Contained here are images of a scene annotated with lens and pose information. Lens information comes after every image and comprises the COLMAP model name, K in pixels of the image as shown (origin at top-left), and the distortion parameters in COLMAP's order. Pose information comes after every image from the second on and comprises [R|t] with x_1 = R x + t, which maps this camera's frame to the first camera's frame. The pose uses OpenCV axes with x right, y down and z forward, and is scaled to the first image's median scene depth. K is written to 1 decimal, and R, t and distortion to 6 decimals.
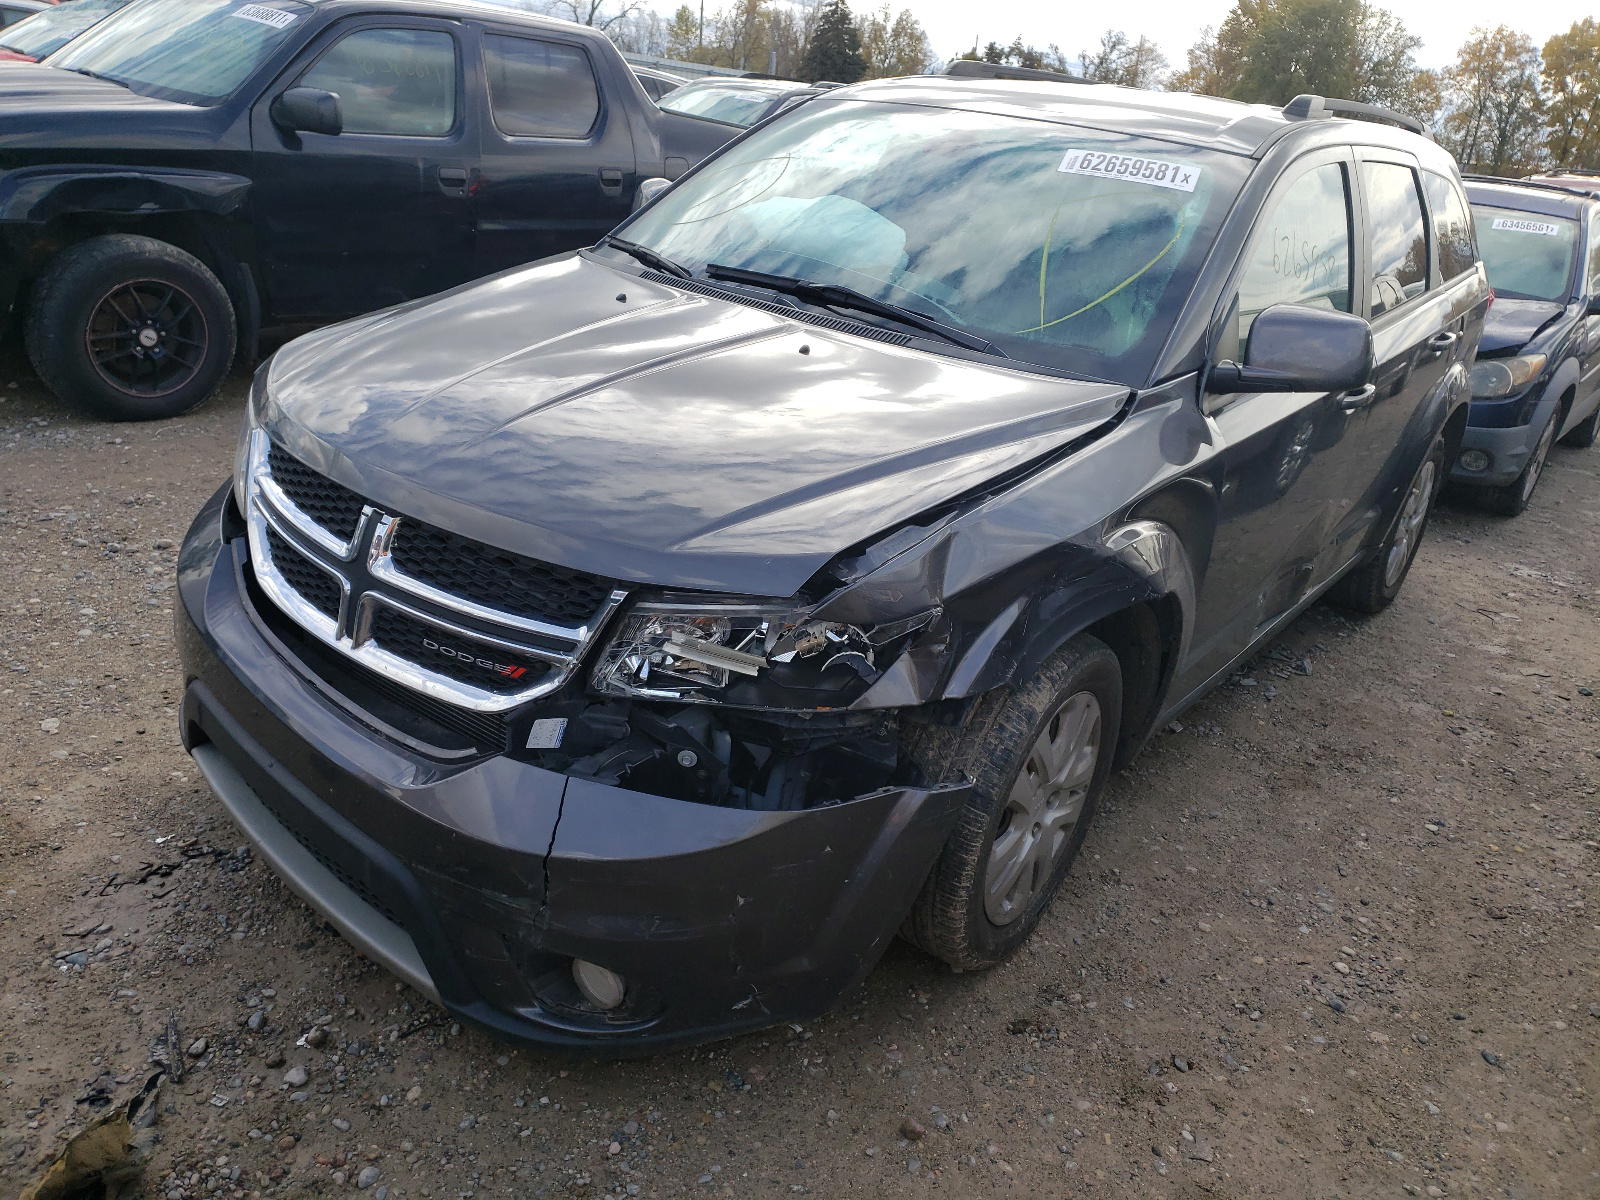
lens RADIAL K [[1215.8, 0, 823.2], [0, 1215.8, 600.5], [0, 0, 1]] dist [0.006549, 0.039403]
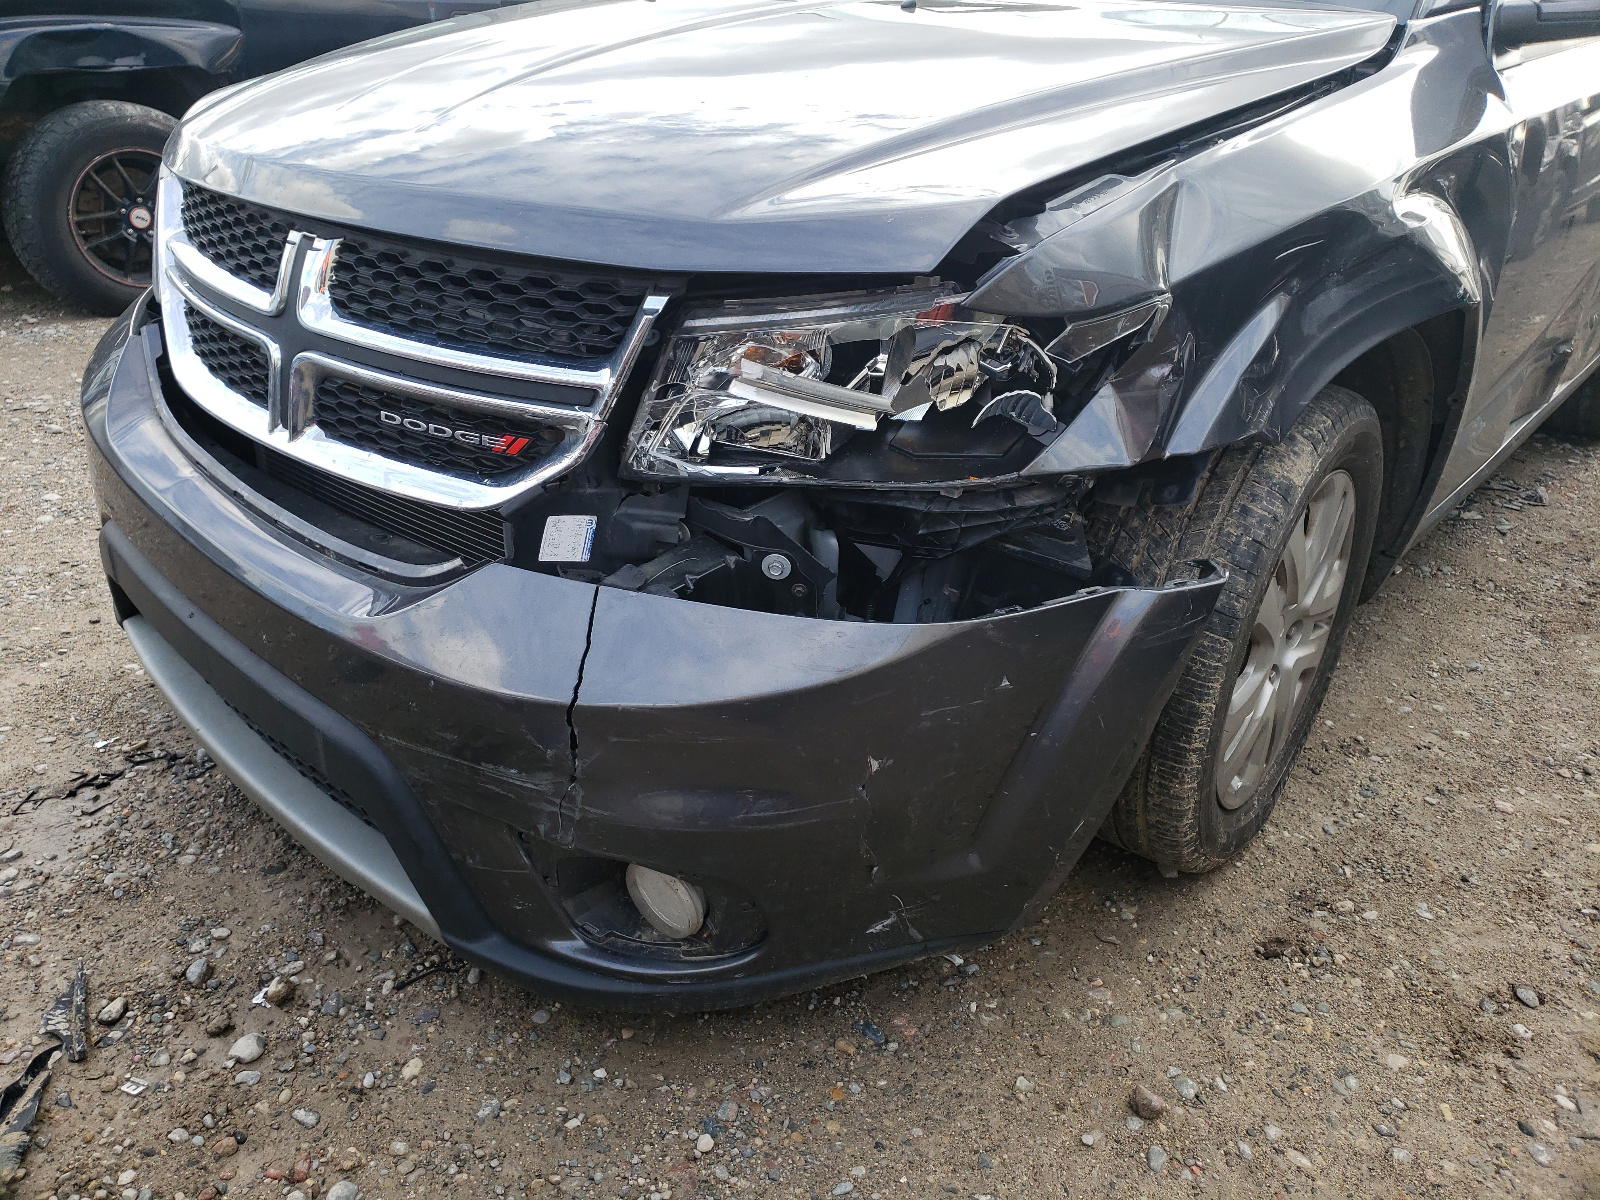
lens RADIAL K [[1211.8, 0, 800.0], [0, 1211.8, 600.0], [0, 0, 1]] dist [0.018308, 0.015848]
pose [[0.995217, -0.055026, -0.080713, -0.045222], [0.058621, 0.997360, 0.042867, 0.116787], [0.078141, -0.047393, 0.995815, 0.326752]]
